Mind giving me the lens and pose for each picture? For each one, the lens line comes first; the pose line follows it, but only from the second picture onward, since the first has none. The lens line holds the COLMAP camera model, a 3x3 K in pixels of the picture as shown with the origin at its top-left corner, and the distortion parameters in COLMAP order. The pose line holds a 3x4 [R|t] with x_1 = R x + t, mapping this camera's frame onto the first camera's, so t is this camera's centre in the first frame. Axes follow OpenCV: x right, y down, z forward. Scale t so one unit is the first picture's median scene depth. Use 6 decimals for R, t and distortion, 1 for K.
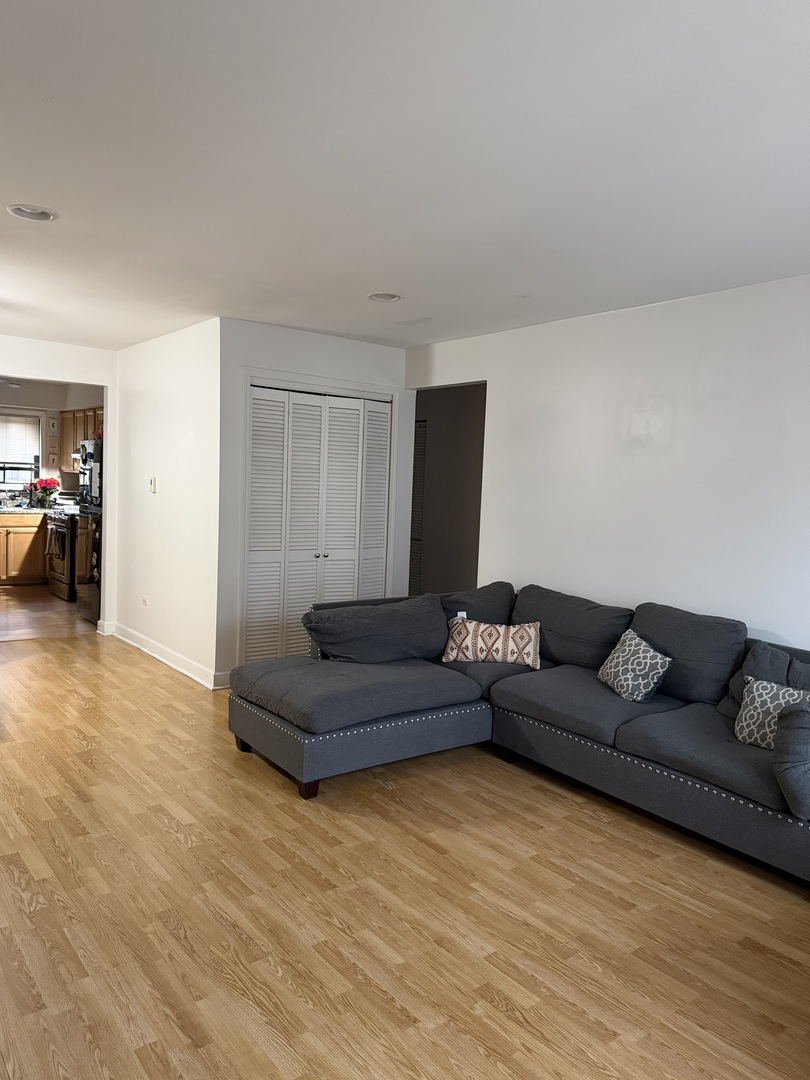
lens RADIAL K [[752.9, 0, 405.0], [0, 752.9, 540.0], [0, 0, 1]] dist [0.065020, -0.108188]
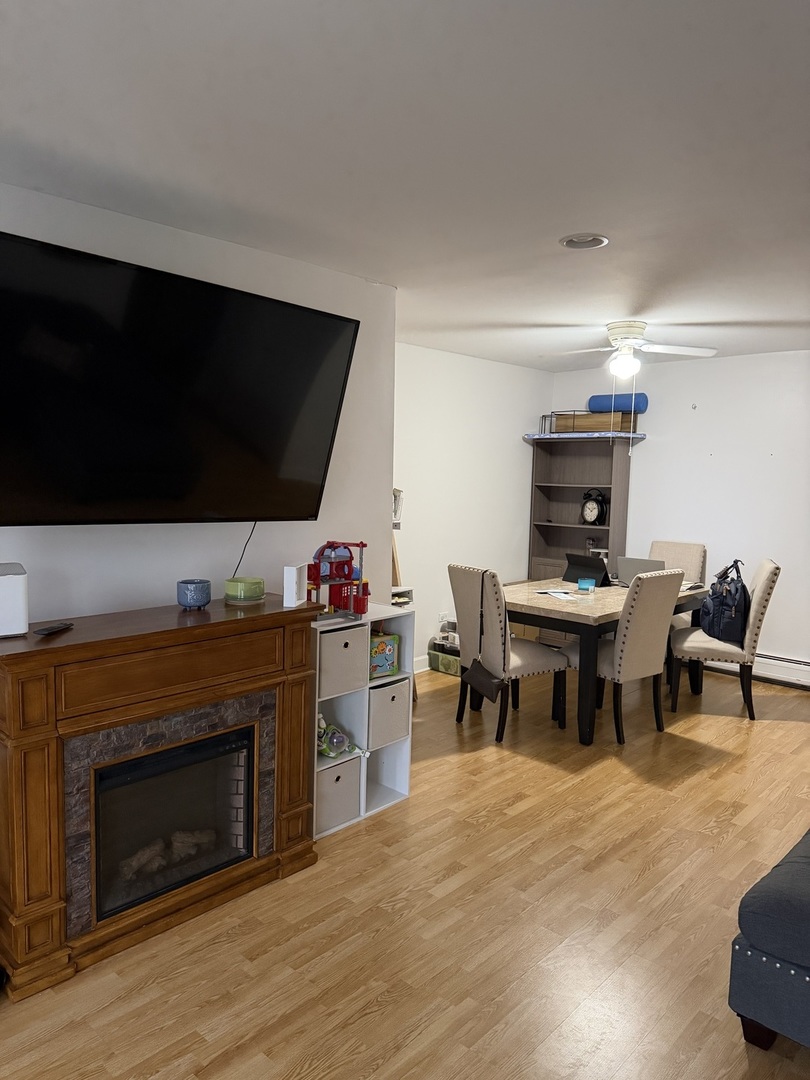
lens RADIAL K [[752.9, 0, 405.0], [0, 752.9, 540.0], [0, 0, 1]] dist [0.065020, -0.108188]
pose [[0.143870, 0.055950, -0.988014, 0.153996], [-0.093397, 0.994712, 0.042730, -0.023808], [0.985179, 0.086130, 0.148335, 0.223366]]
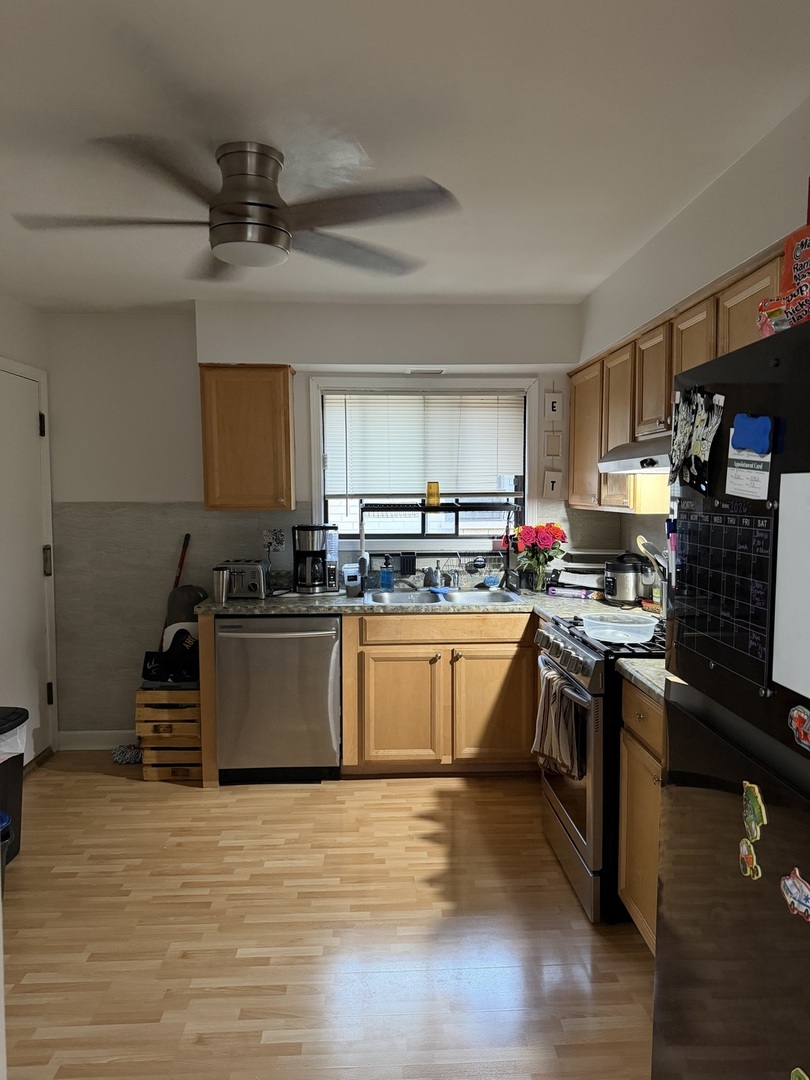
lens RADIAL K [[752.9, 0, 405.0], [0, 752.9, 540.0], [0, 0, 1]] dist [0.065020, -0.108188]
pose [[0.811294, -0.008402, -0.584579, -0.290203], [-0.007889, 0.999648, -0.025316, -0.063454], [0.584586, 0.025150, 0.810942, 0.624772]]
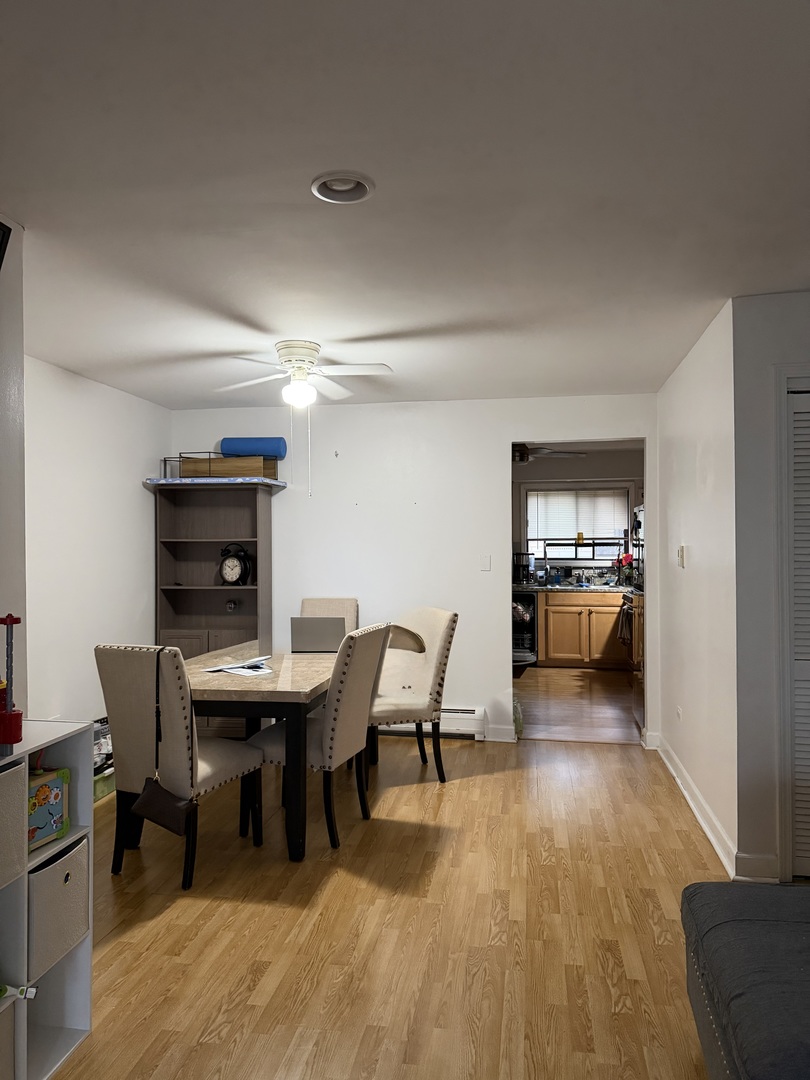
lens RADIAL K [[752.9, 0, 405.0], [0, 752.9, 540.0], [0, 0, 1]] dist [0.065020, -0.108188]
pose [[0.666583, -0.047397, -0.743923, 0.025274], [-0.025906, 0.995901, -0.086665, -0.011408], [0.744981, 0.077042, 0.662622, 0.197947]]
